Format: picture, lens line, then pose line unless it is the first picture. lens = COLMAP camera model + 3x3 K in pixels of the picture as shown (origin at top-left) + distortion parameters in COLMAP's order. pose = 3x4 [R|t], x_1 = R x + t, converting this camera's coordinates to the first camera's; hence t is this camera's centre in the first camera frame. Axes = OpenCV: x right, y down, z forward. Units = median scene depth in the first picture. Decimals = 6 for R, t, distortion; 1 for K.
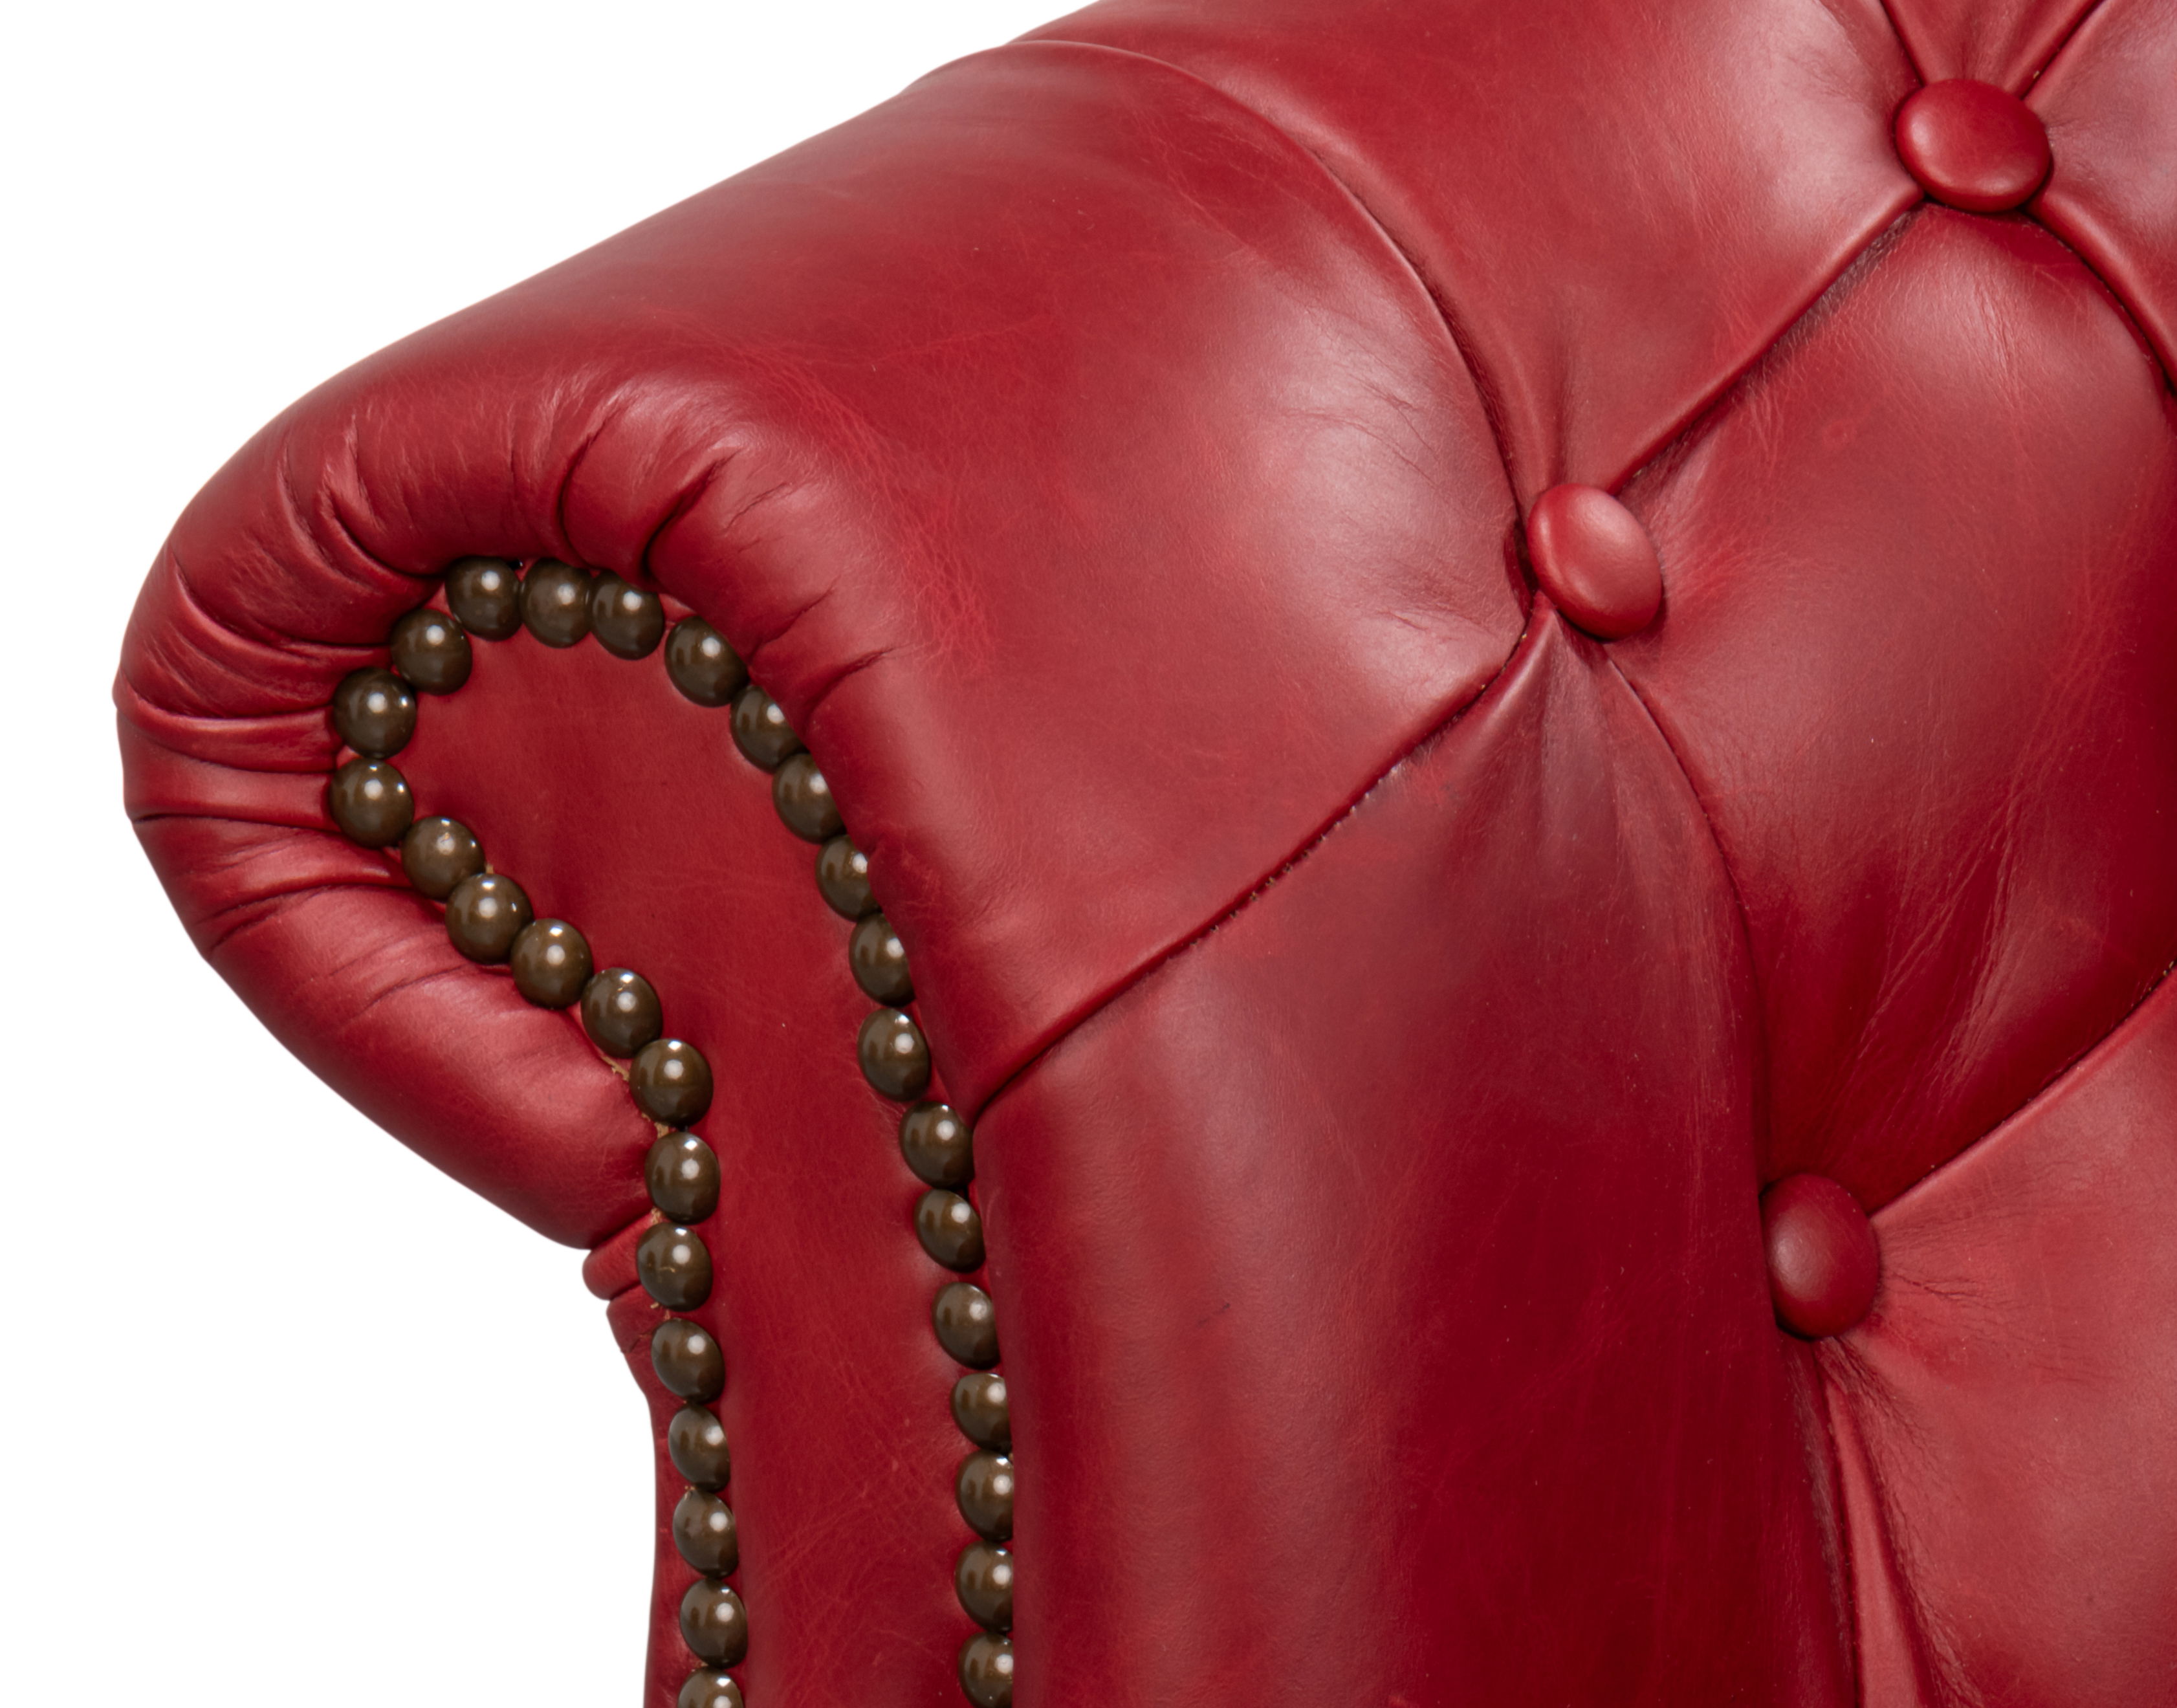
lens RADIAL K [[10922.7, 0, 1088.5], [0, 10922.7, 854.0], [0, 0, 1]] dist [-0.103029, 5.097173]
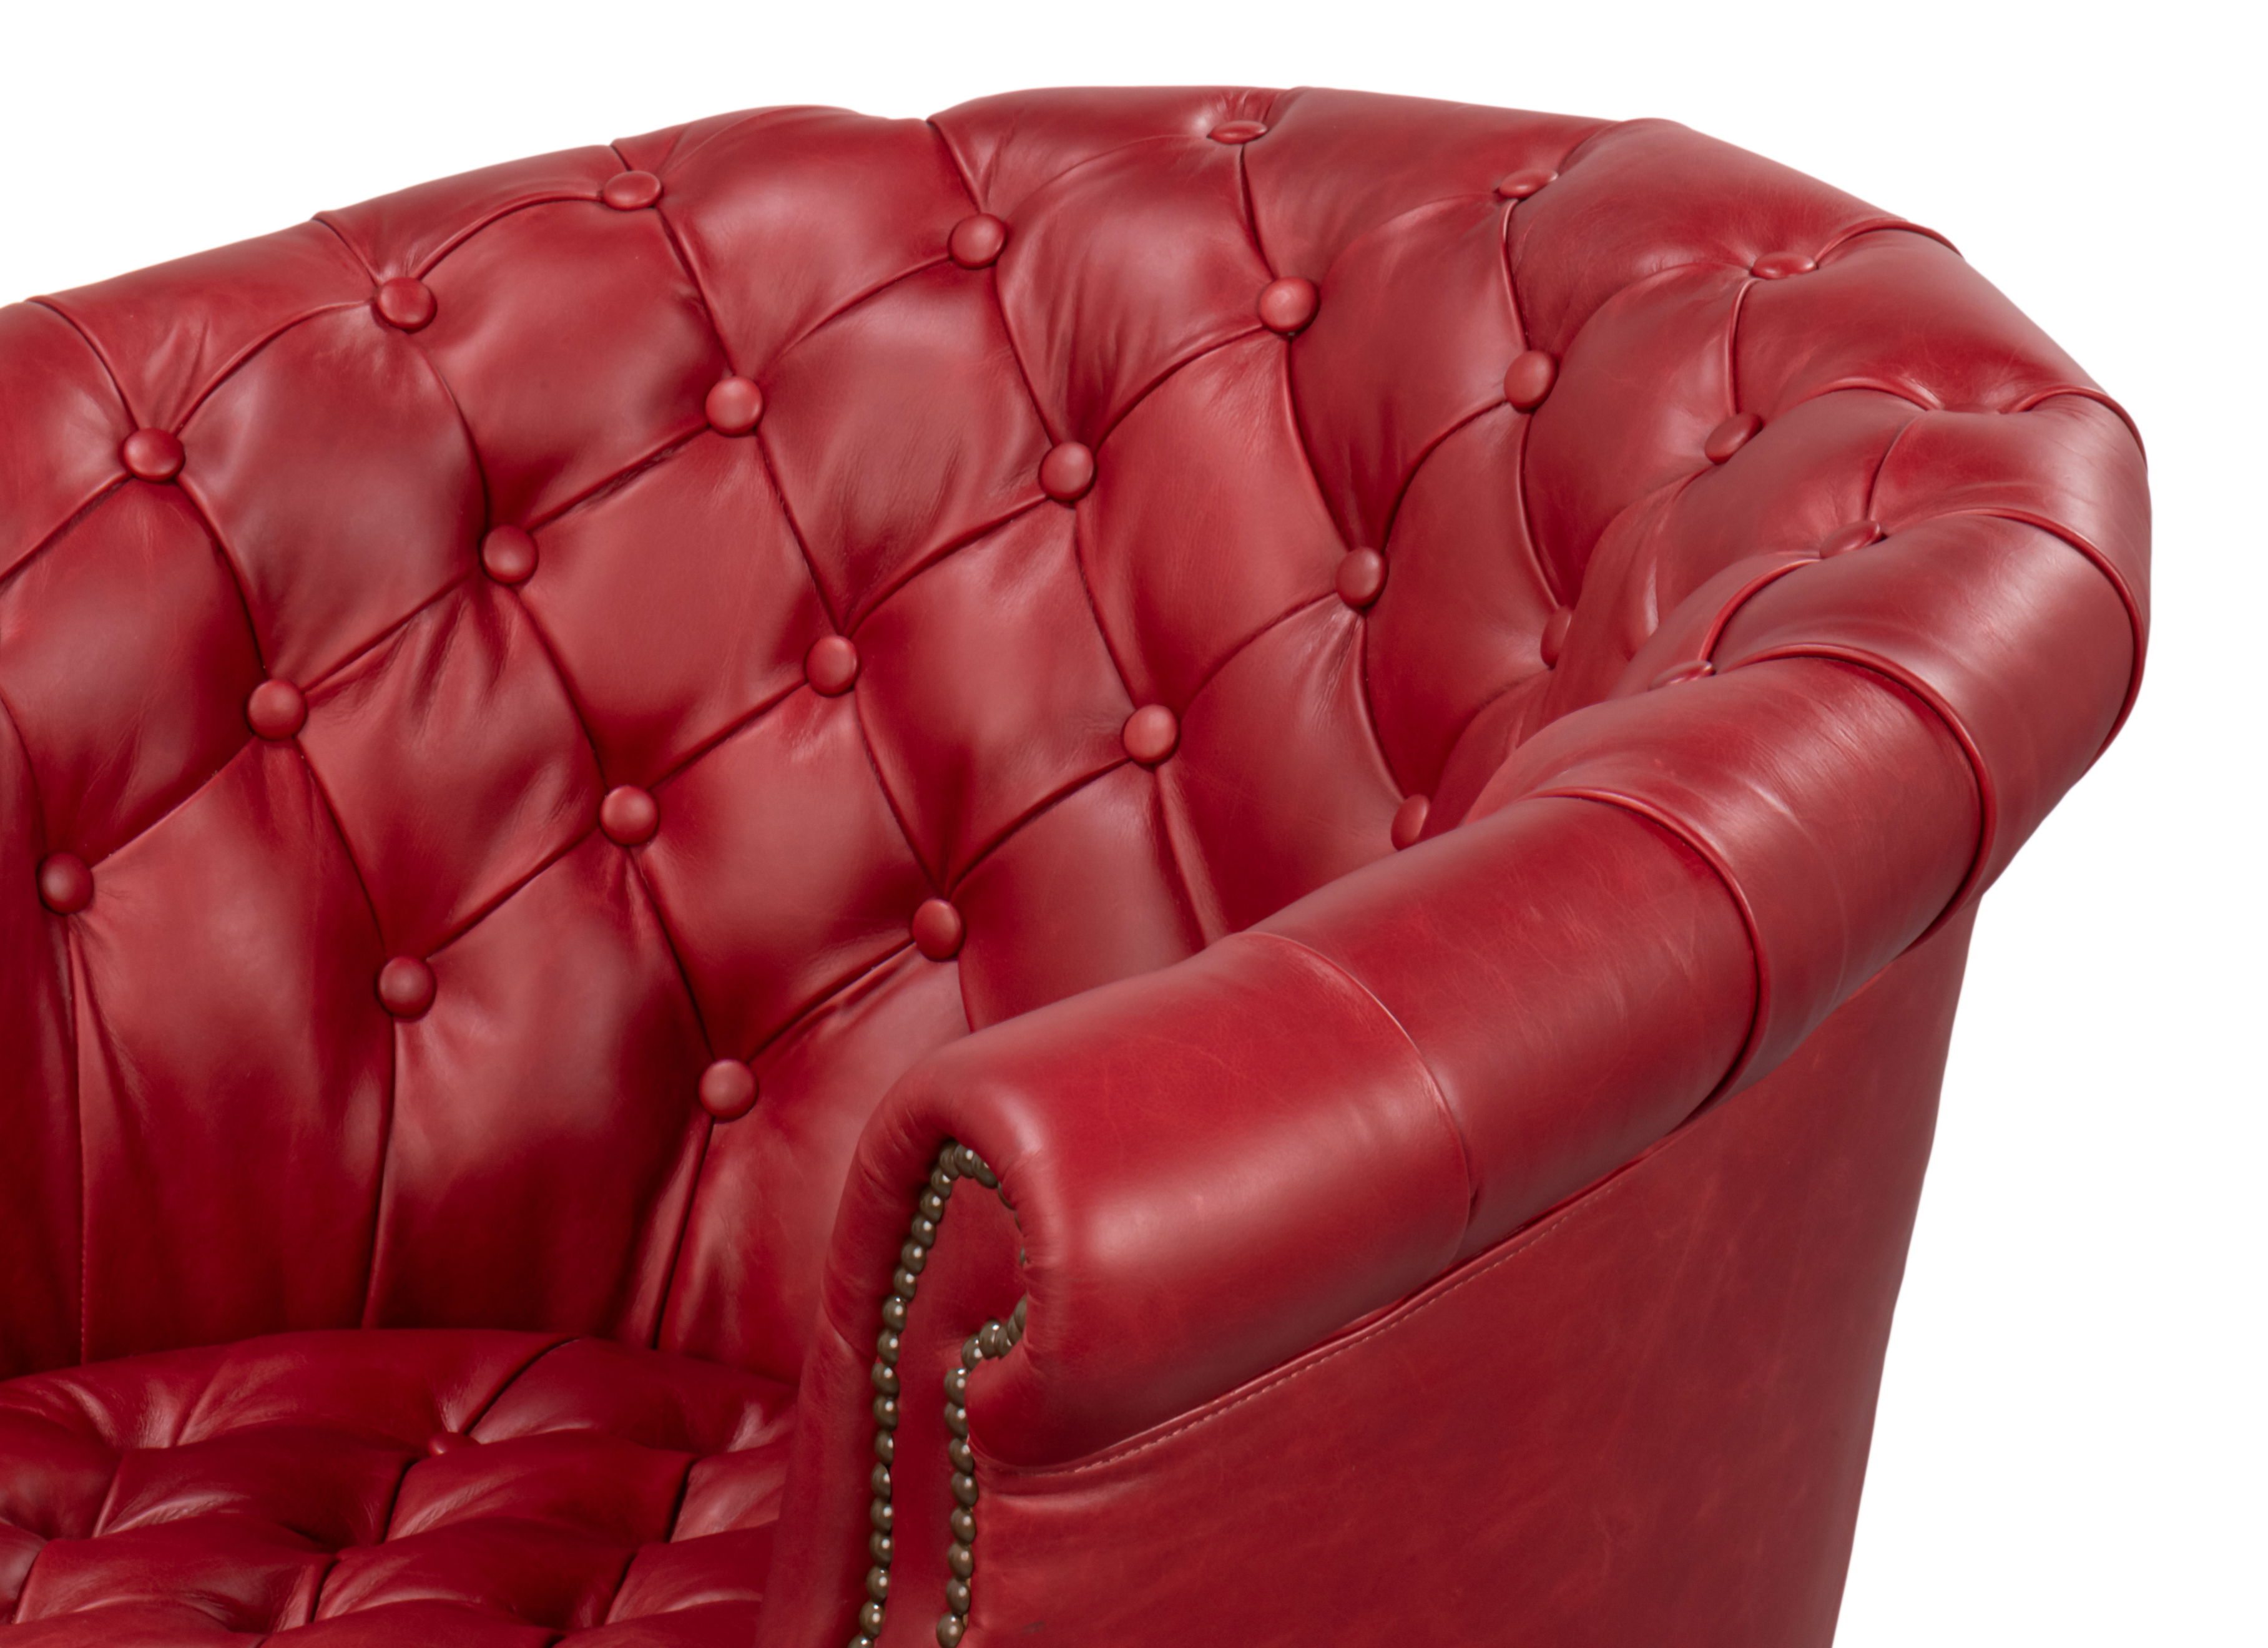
lens RADIAL K [[9200.6, 0, 1134.0], [0, 9200.6, 824.0], [0, 0, 1]] dist [-0.022525, 1.931904]
pose [[0.999917, 0.004109, -0.012190, 0.351792], [-0.003530, 0.998882, 0.047146, -0.083544], [0.012370, -0.047099, 0.998814, -1.226161]]
